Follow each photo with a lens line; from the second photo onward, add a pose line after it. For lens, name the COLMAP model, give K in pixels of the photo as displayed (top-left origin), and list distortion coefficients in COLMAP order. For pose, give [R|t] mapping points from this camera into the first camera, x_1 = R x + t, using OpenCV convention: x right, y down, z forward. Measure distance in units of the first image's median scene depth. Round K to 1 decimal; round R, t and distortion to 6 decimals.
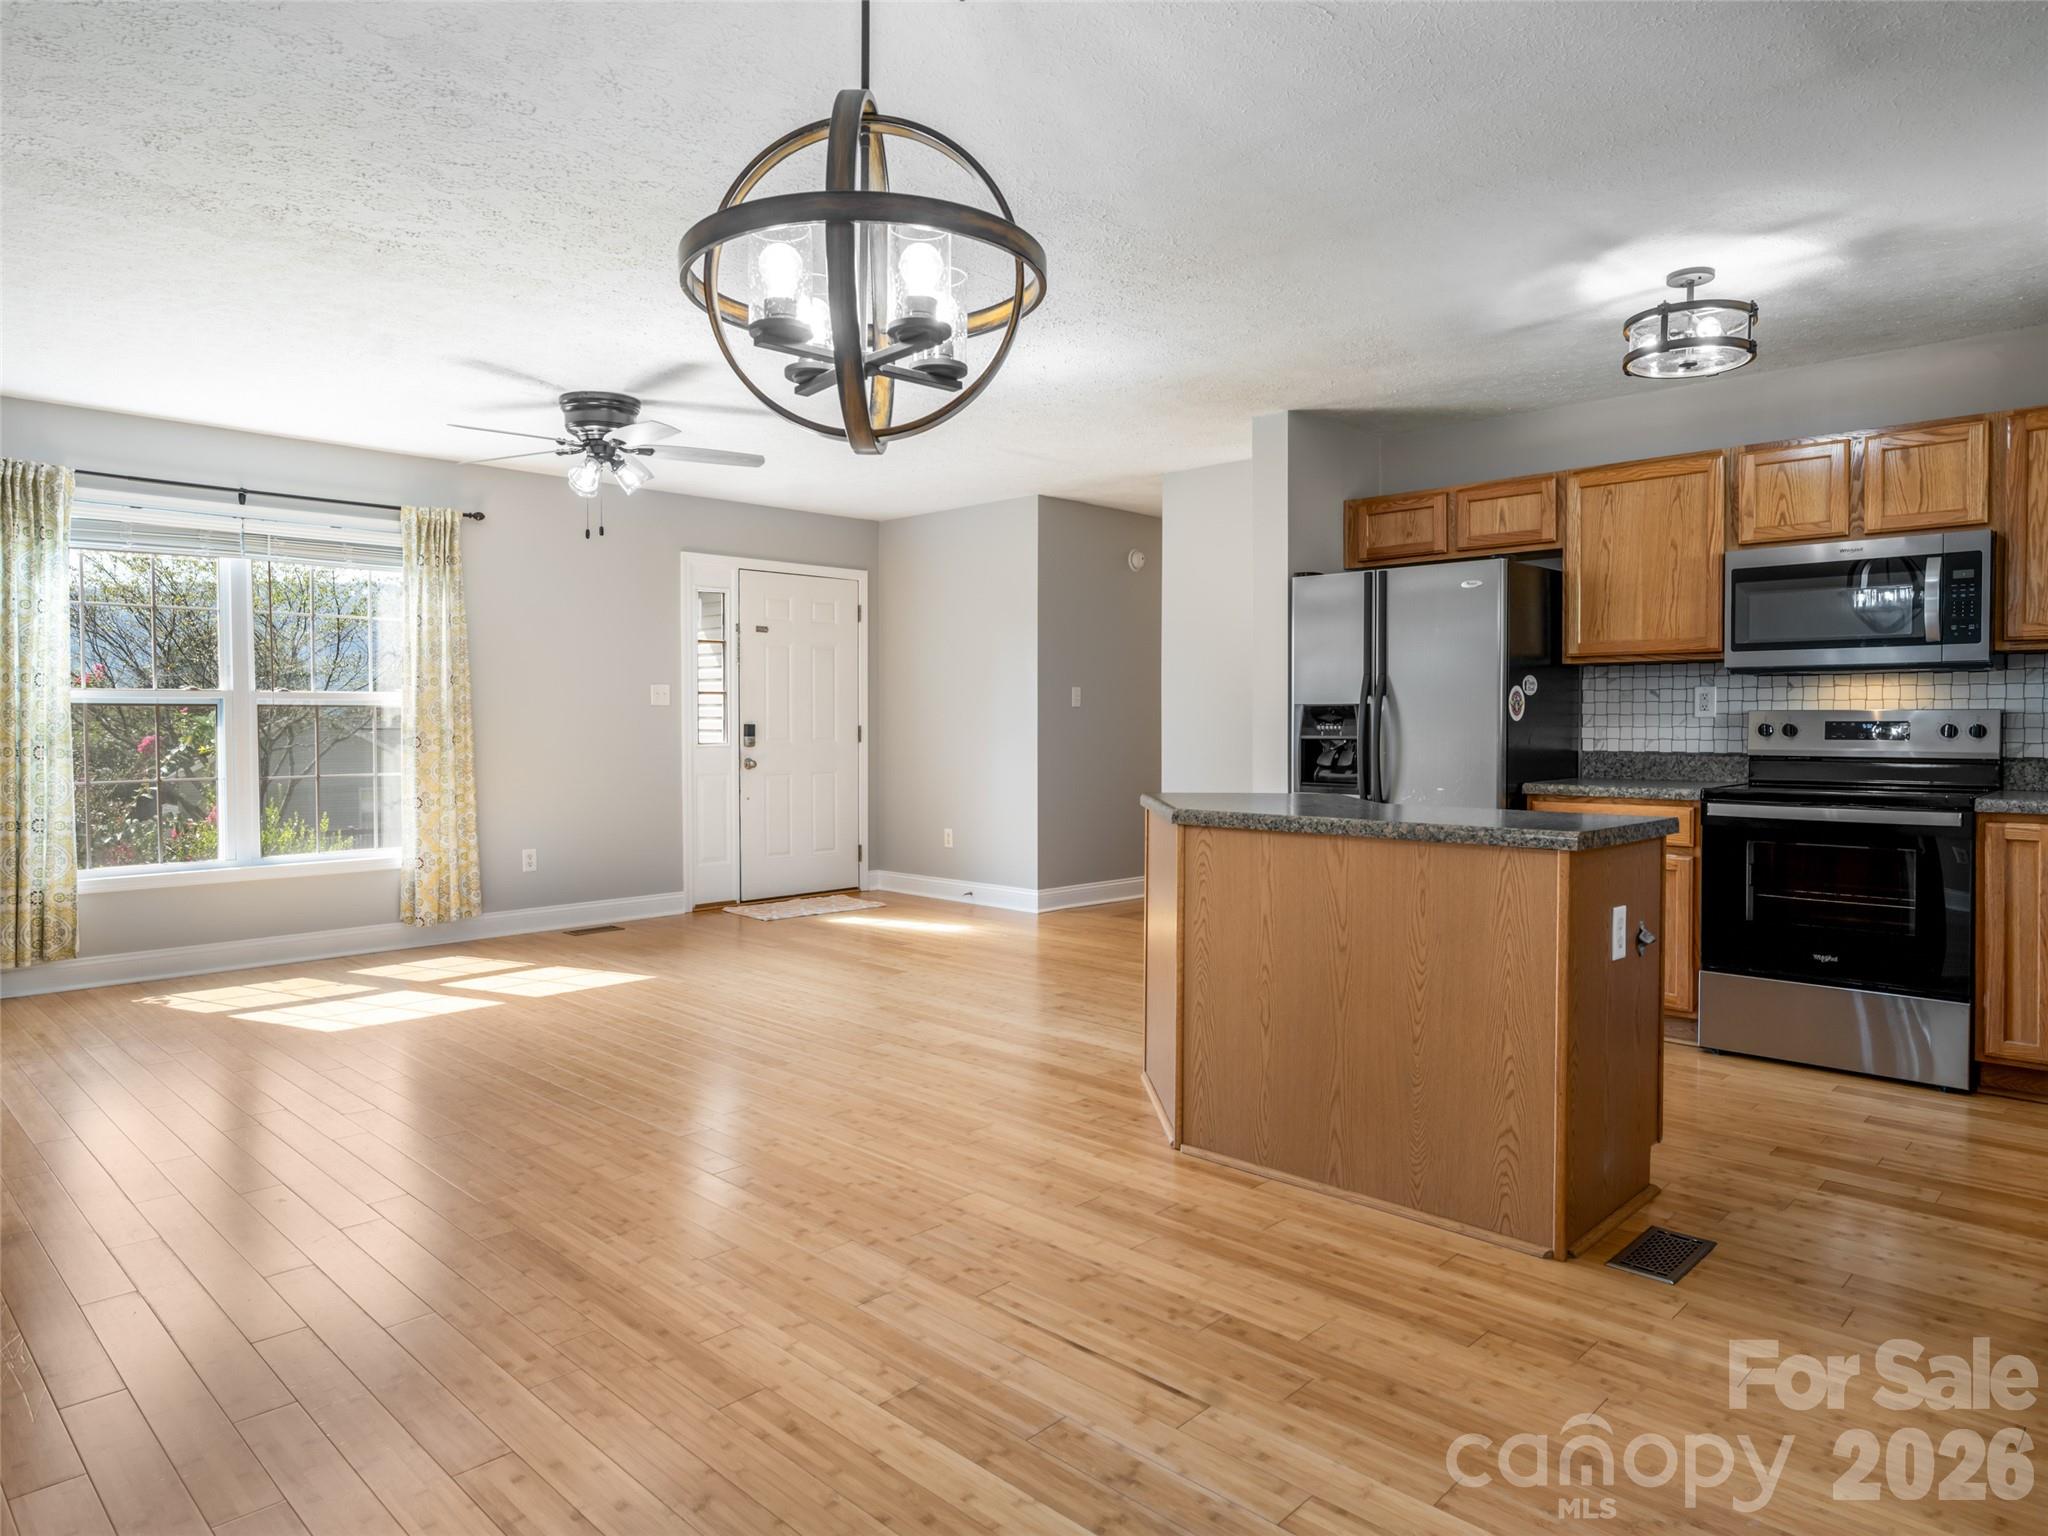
lens RADIAL K [[1265.2, 0, 1022.5], [0, 1265.2, 748.7], [0, 0, 1]] dist [-0.006164, 0.000279]
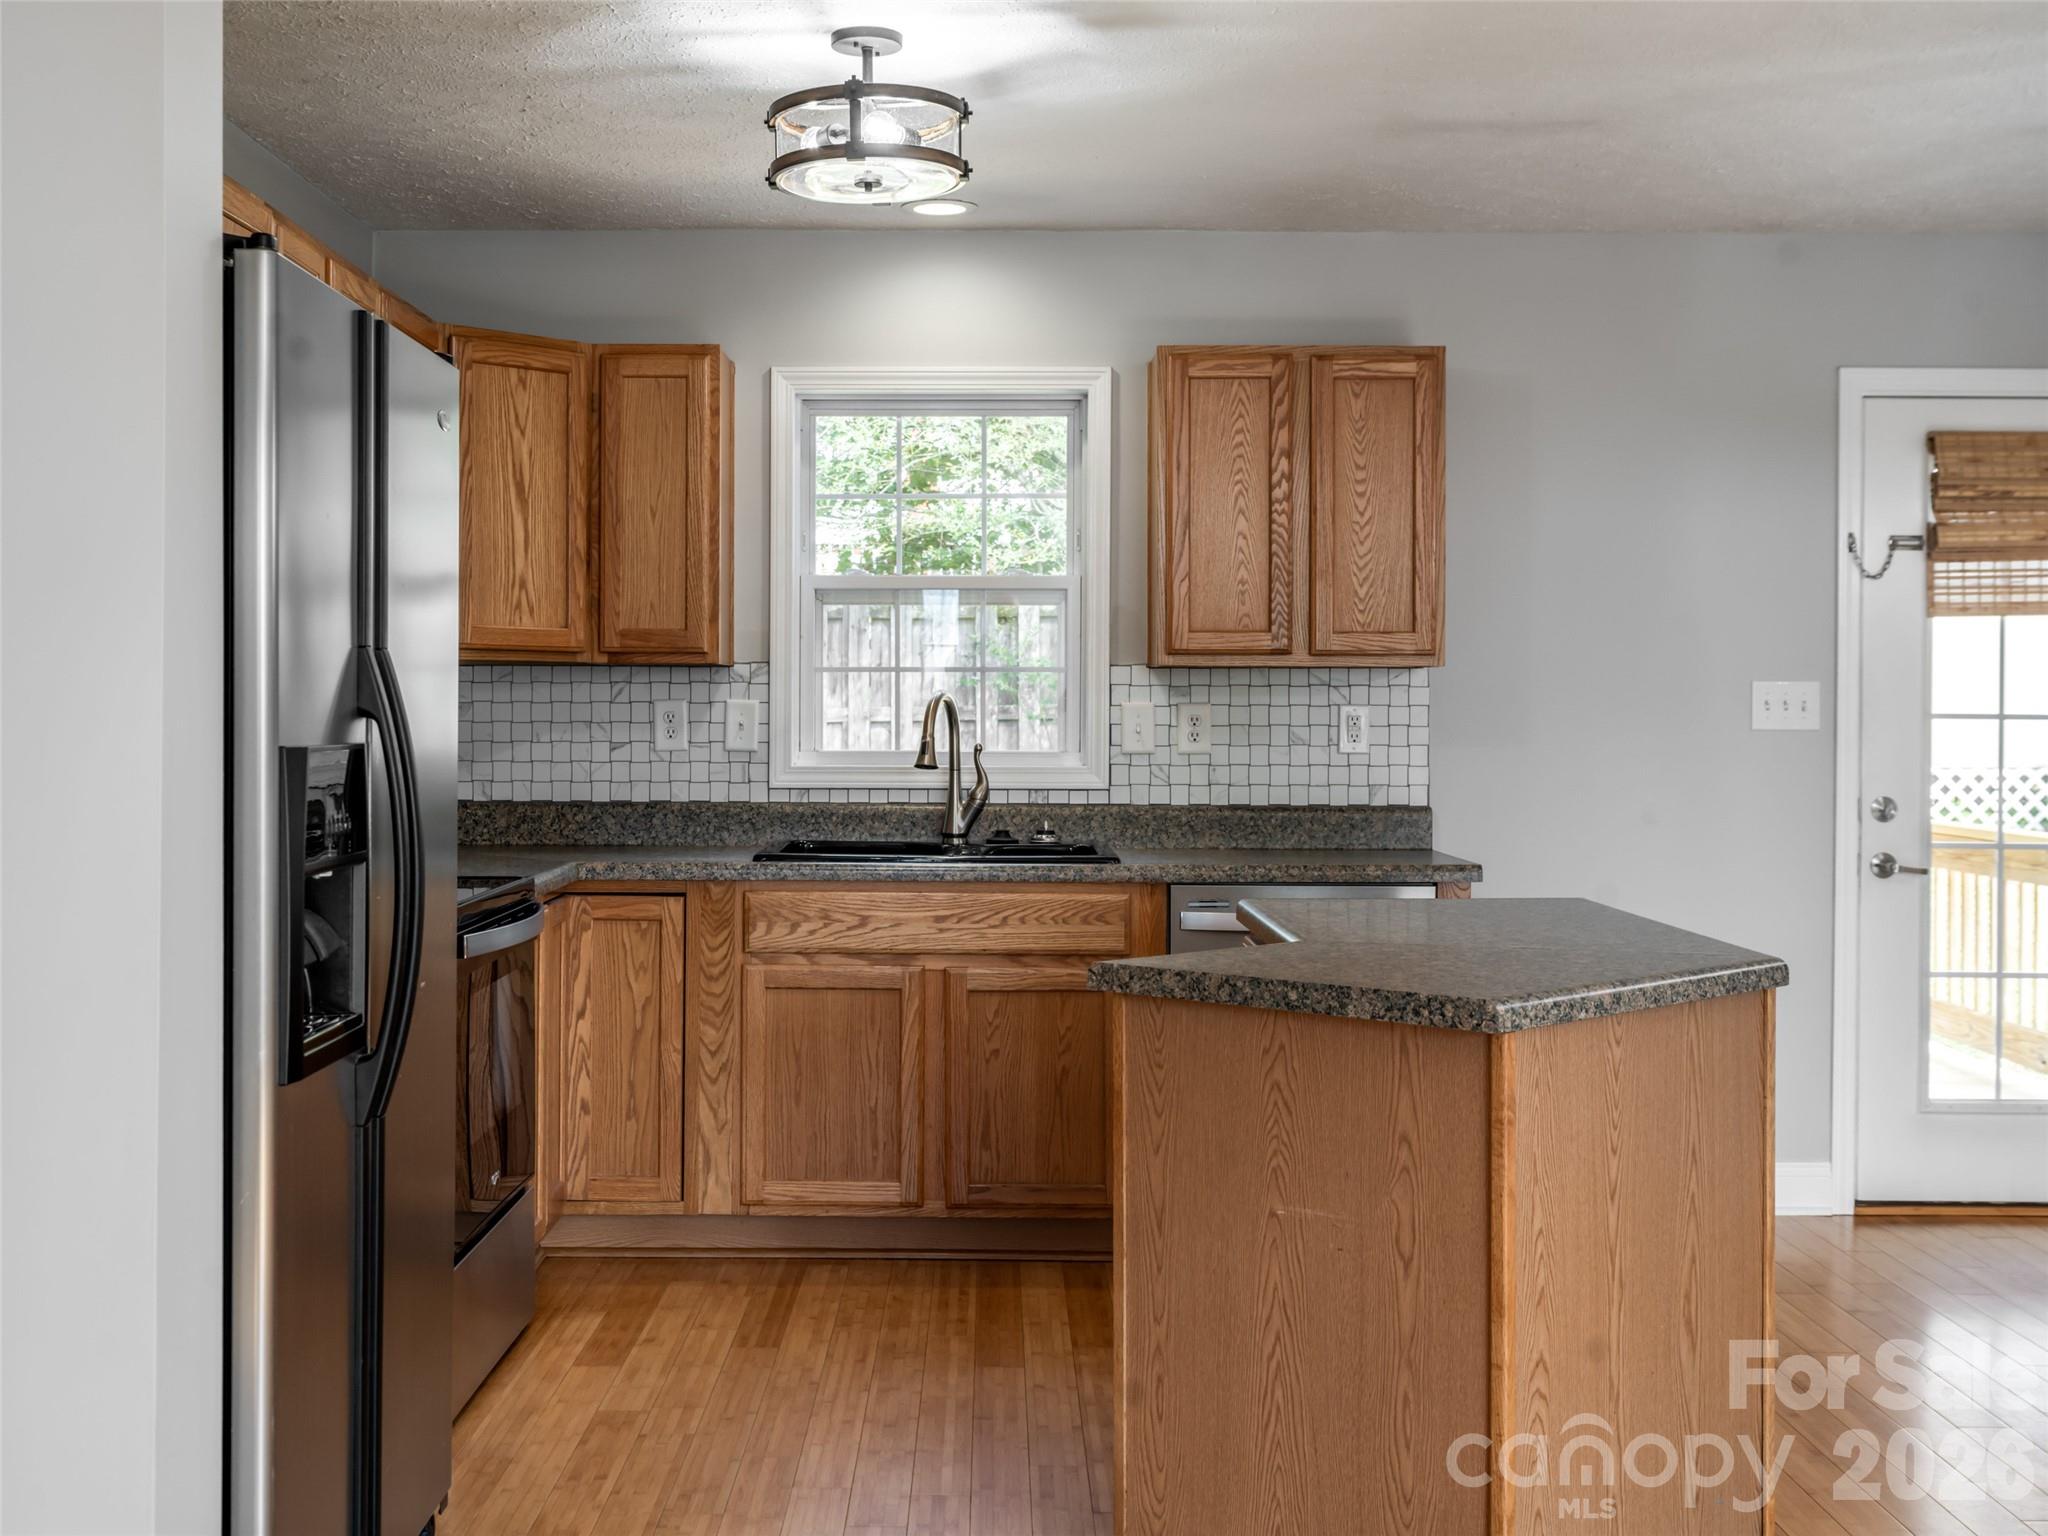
lens RADIAL K [[2351.9, 0, 974.4], [0, 2351.9, 727.5], [0, 0, 1]] dist [0.006417, -0.001880]
pose [[-0.692007, -0.006936, 0.721858, -0.232427], [0.011905, 0.999708, 0.021018, -0.047955], [-0.721793, 0.023138, -0.691722, 1.250428]]
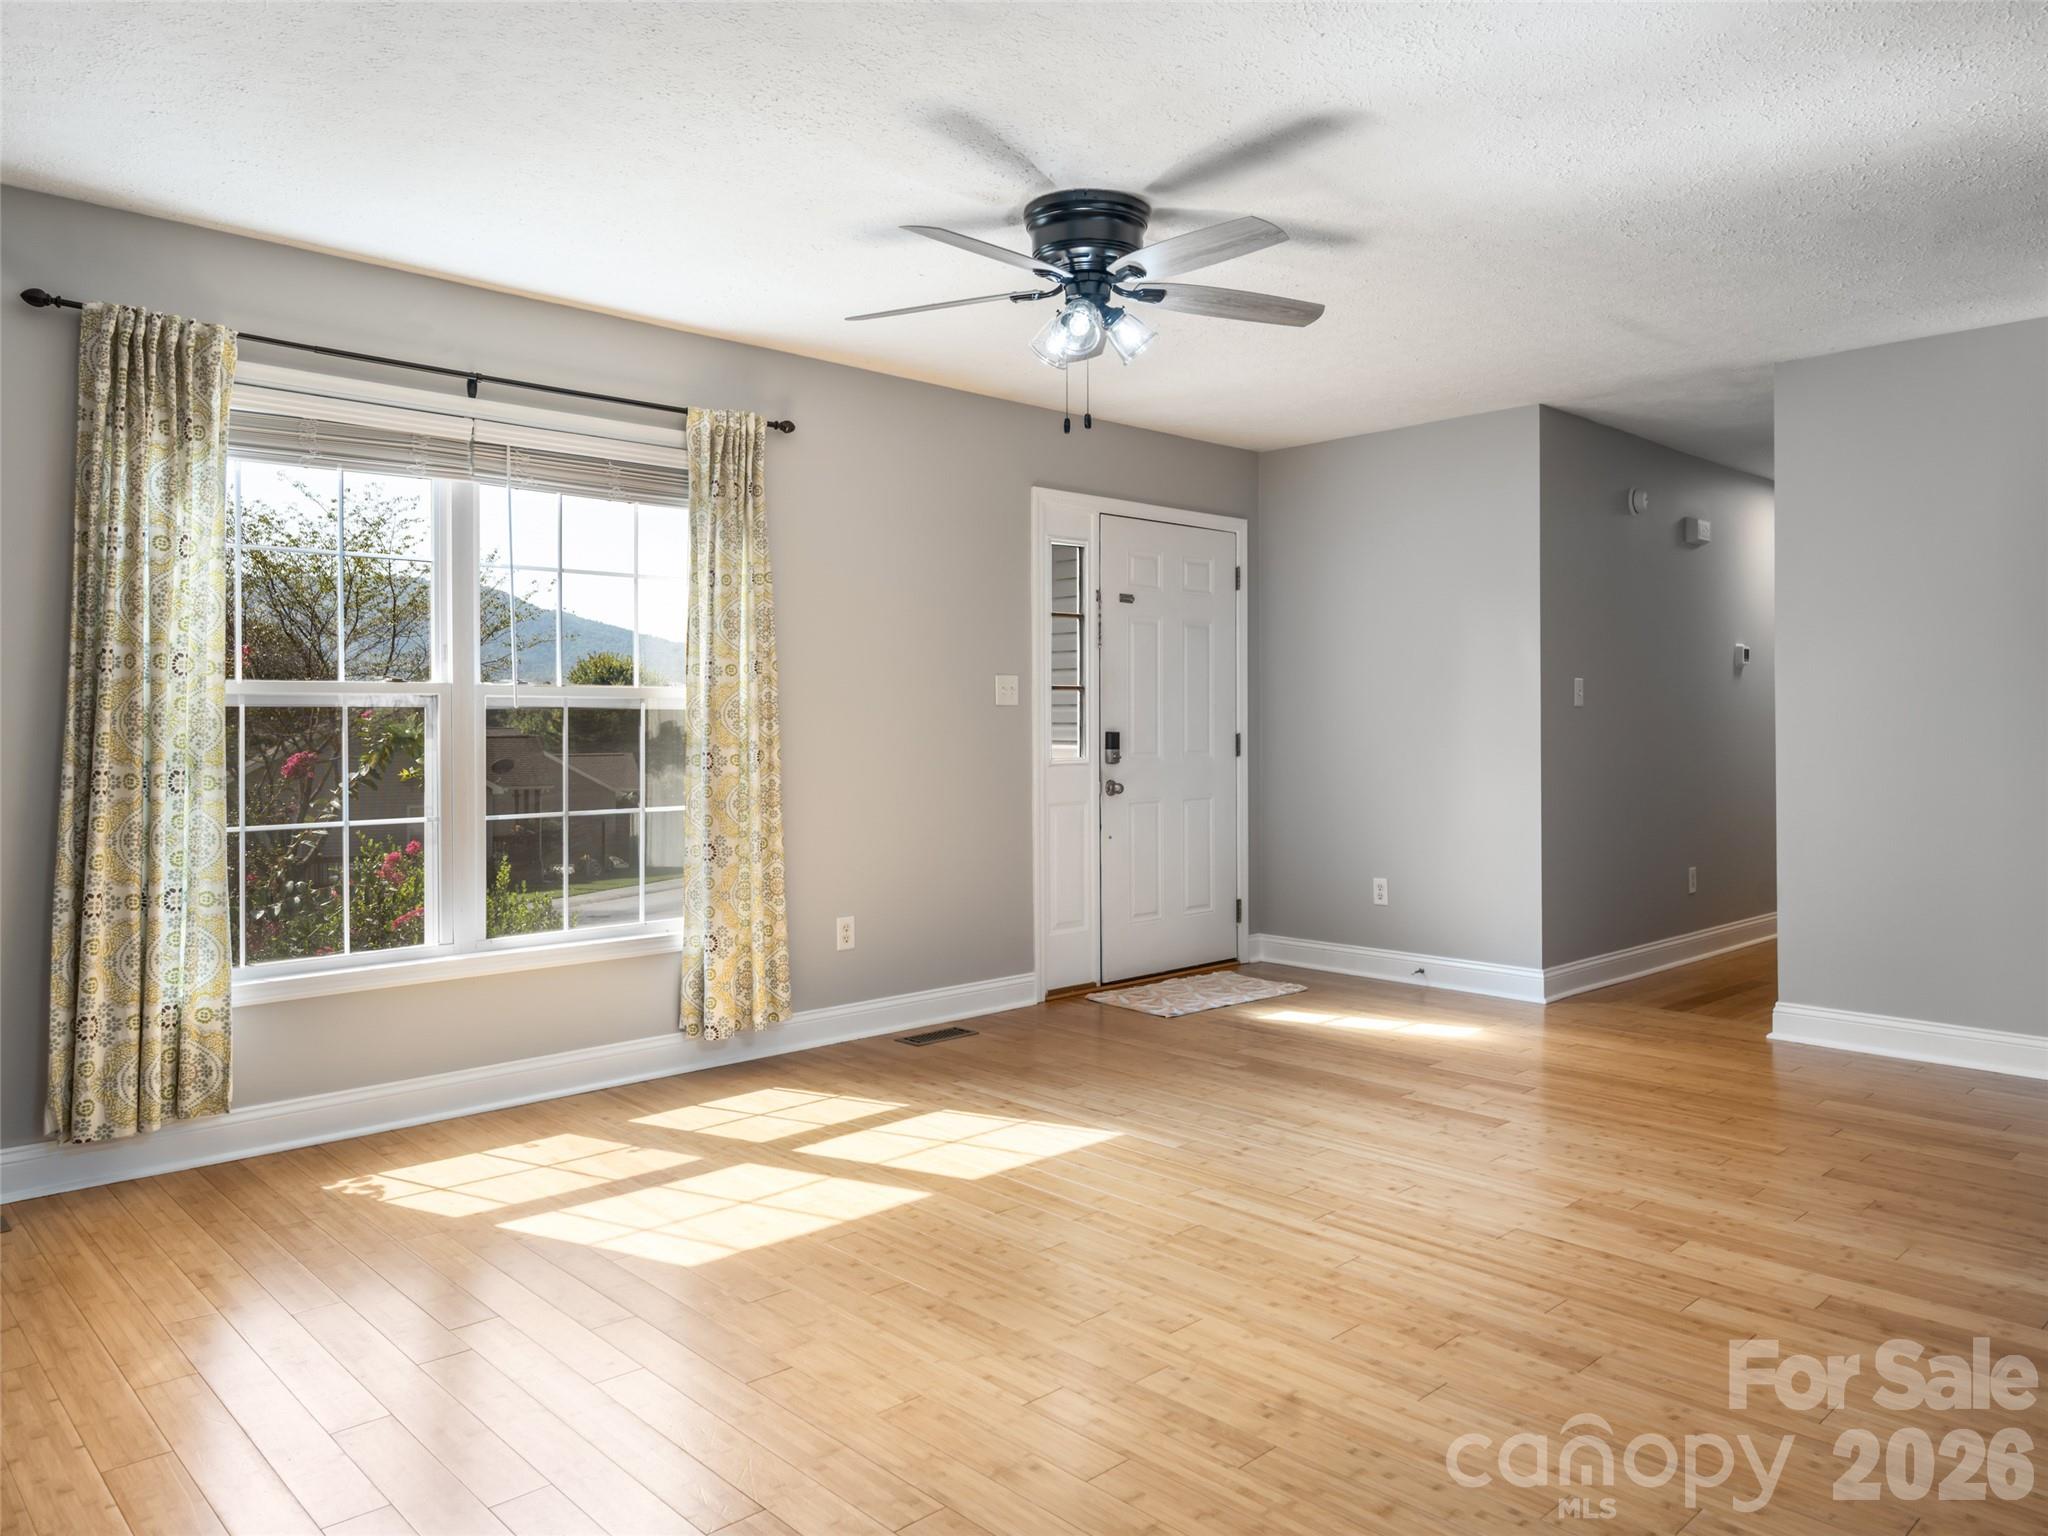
lens RADIAL K [[1406.8, 0, 1087.0], [0, 1406.8, 716.0], [0, 0, 1]] dist [-0.000737, -0.003841]
pose [[0.999817, -0.003634, -0.018763, -0.318284], [0.003078, 0.999558, -0.029554, -0.007389], [0.018862, 0.029491, 0.999387, 0.314680]]
